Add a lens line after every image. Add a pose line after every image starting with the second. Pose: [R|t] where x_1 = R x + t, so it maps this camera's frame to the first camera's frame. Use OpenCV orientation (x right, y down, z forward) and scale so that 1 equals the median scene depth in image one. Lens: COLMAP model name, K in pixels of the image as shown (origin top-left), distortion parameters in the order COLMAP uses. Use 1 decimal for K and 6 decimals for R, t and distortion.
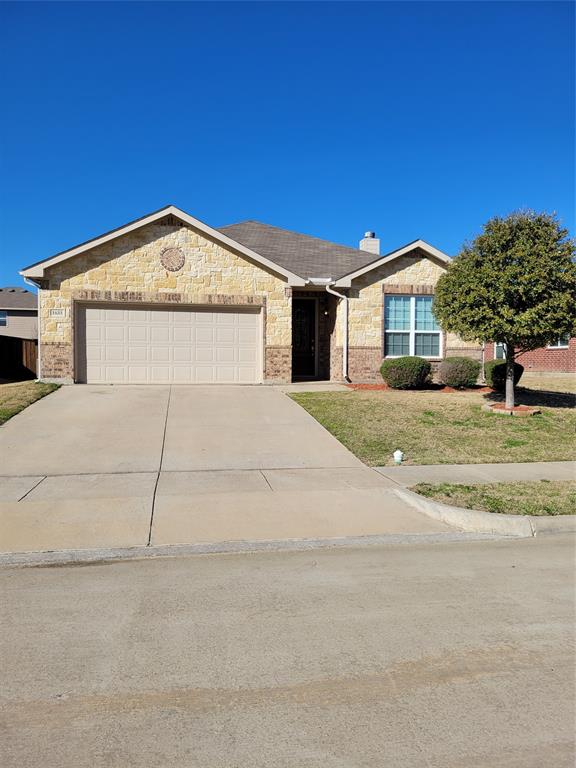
lens RADIAL K [[576.1, 0, 281.1], [0, 576.1, 384.2], [0, 0, 1]] dist [0.022368, -0.002792]
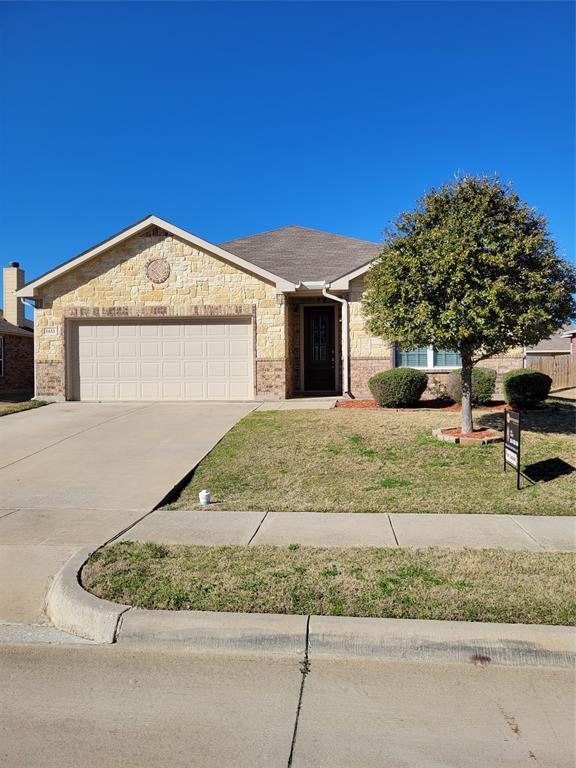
lens RADIAL K [[576.1, 0, 290.9], [0, 576.1, 382.5], [0, 0, 1]] dist [0.022368, -0.002792]
pose [[0.960645, -0.011419, -0.277545, 0.287228], [0.004717, 0.999681, -0.024802, -0.006450], [0.277740, 0.022517, 0.960392, 0.144820]]
